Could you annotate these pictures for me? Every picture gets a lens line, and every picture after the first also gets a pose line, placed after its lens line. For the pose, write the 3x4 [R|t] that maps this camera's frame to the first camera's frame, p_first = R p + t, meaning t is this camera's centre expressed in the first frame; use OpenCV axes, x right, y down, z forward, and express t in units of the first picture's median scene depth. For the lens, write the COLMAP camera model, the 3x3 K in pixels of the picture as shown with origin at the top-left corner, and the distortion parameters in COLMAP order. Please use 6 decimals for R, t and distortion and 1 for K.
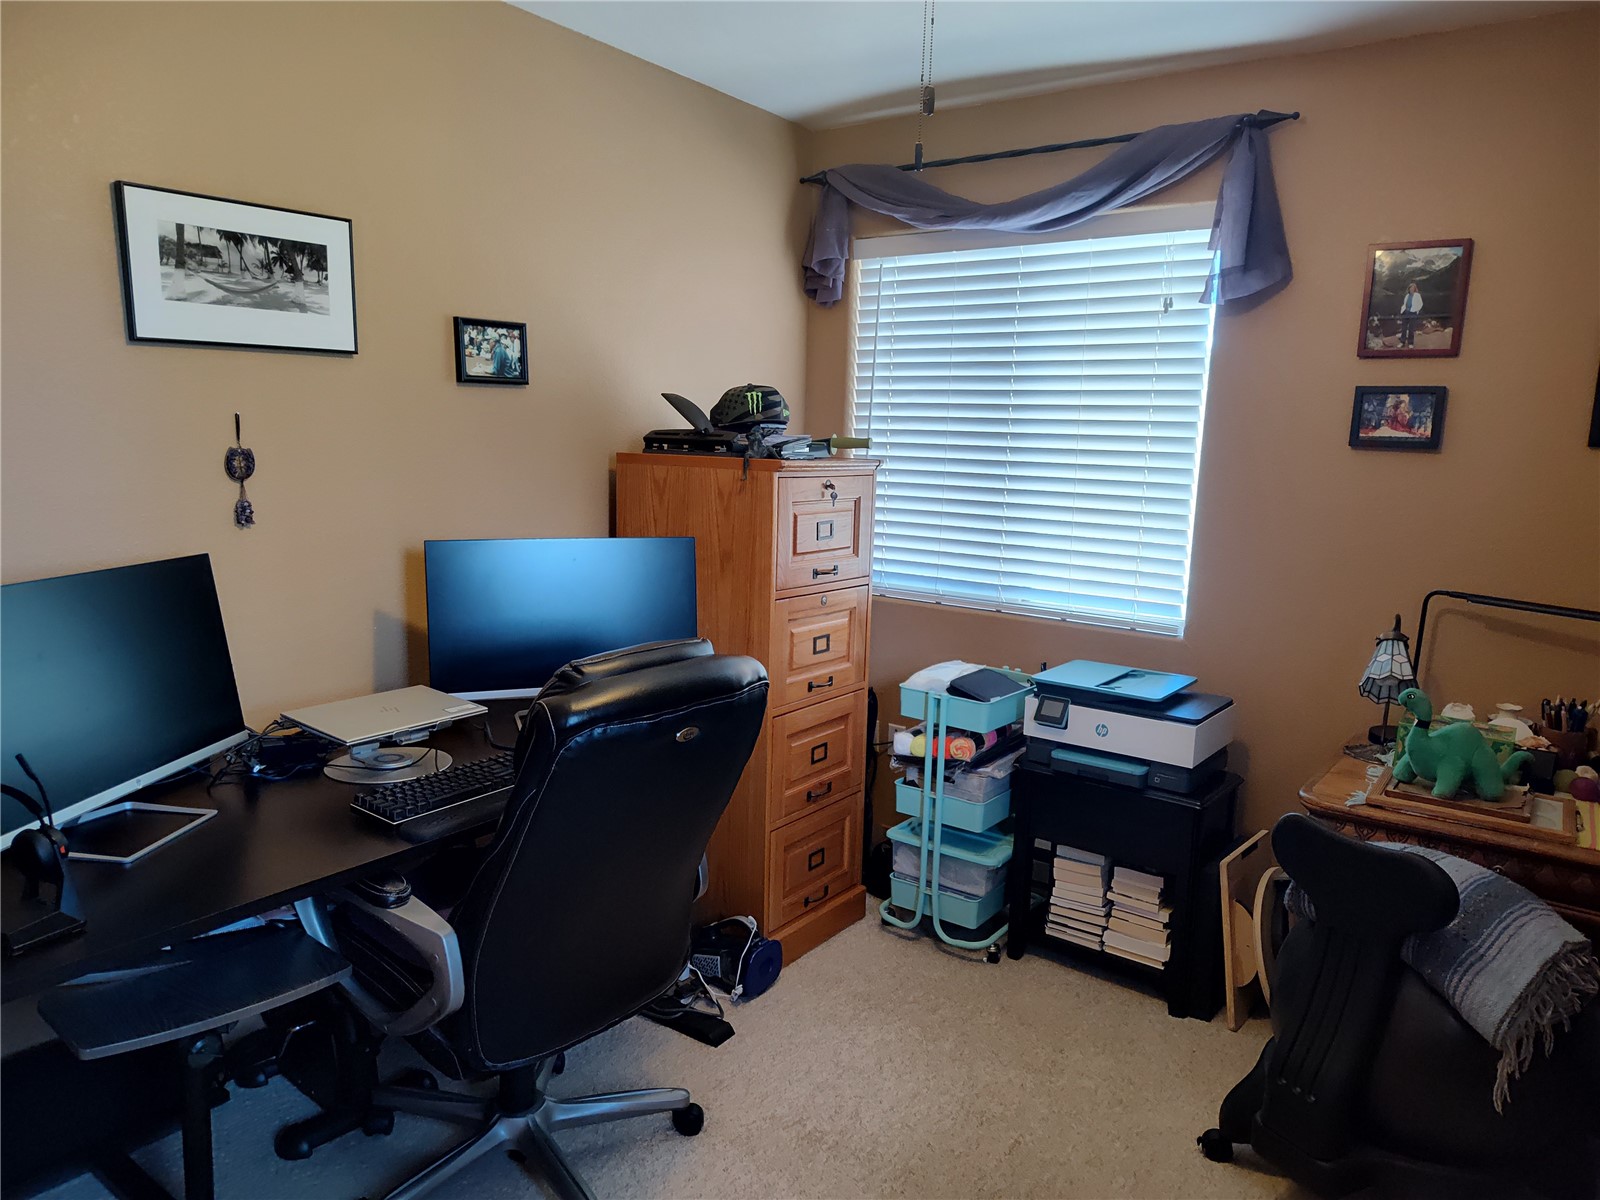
lens RADIAL K [[1082.8, 0, 799.4], [0, 1082.8, 601.4], [0, 0, 1]] dist [0.028006, -0.027483]
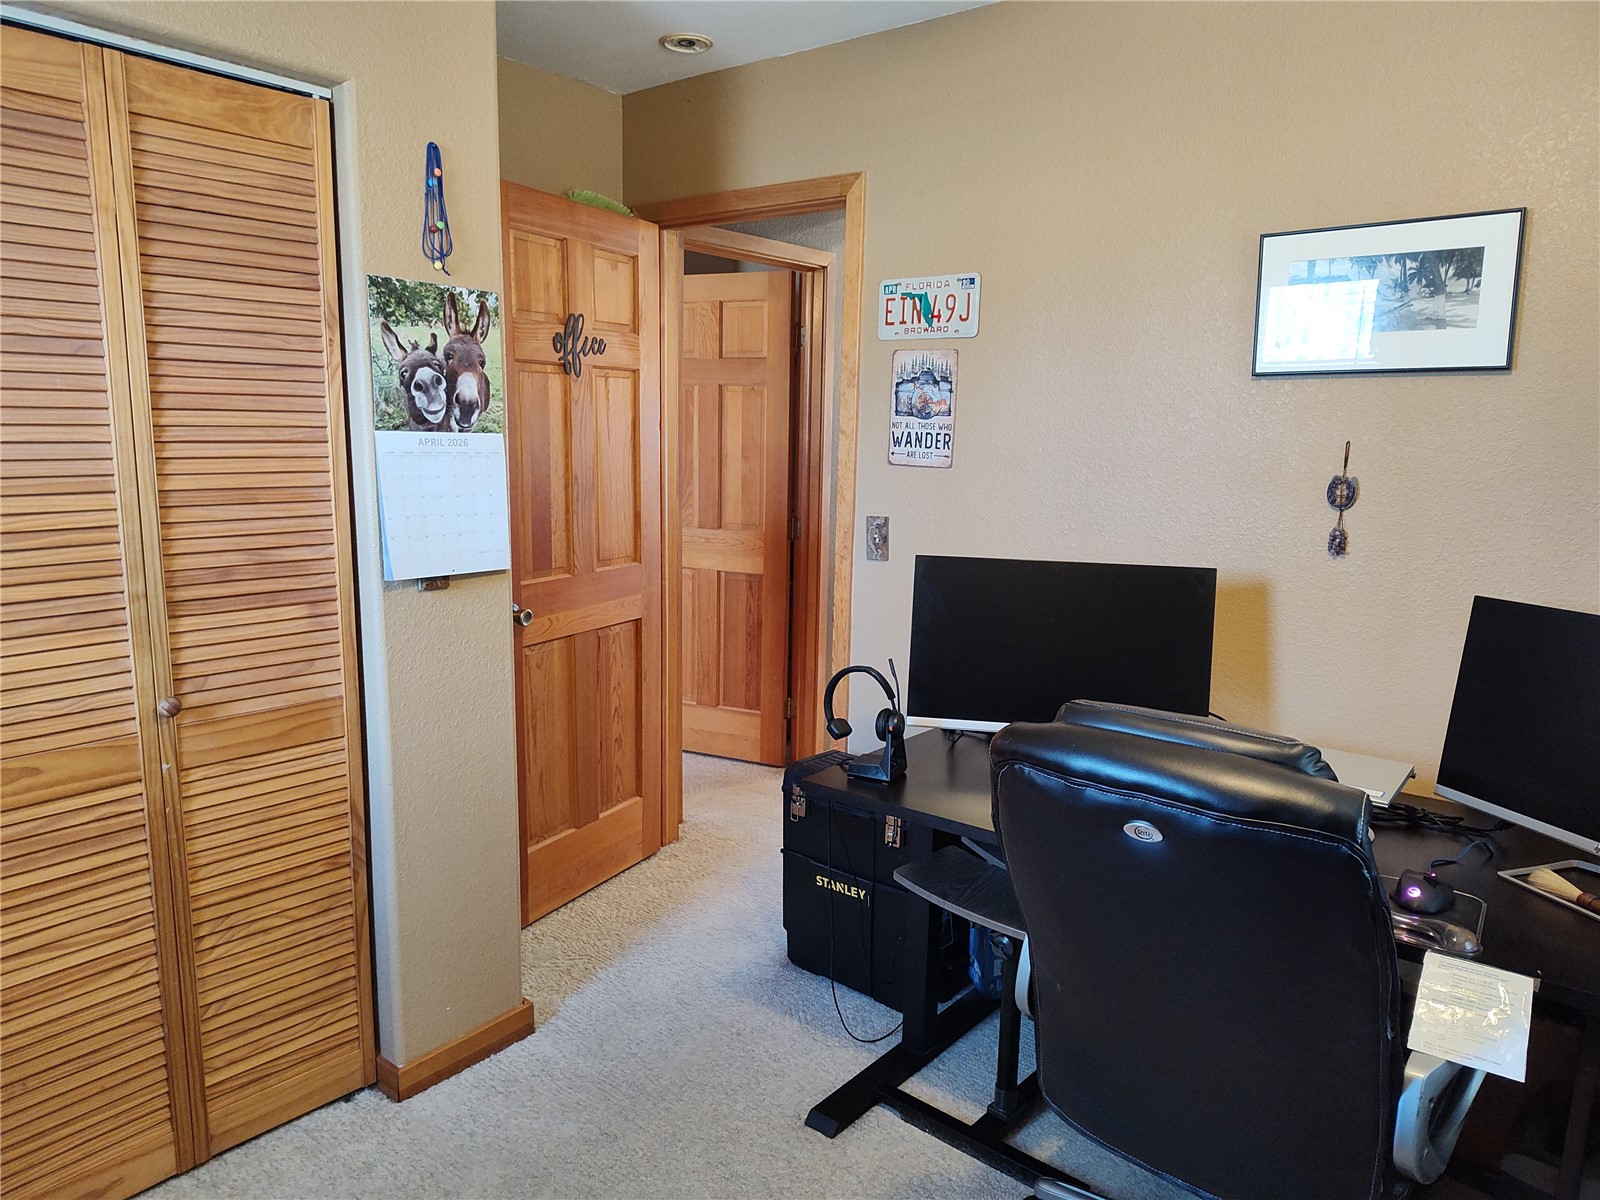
lens RADIAL K [[1082.8, 0, 799.7], [0, 1082.8, 602.1], [0, 0, 1]] dist [0.028006, -0.027483]
pose [[-0.078864, 0.133173, -0.987950, 0.507335], [-0.190695, 0.970720, 0.146073, -0.080227], [0.978476, 0.199917, -0.051160, 0.589072]]
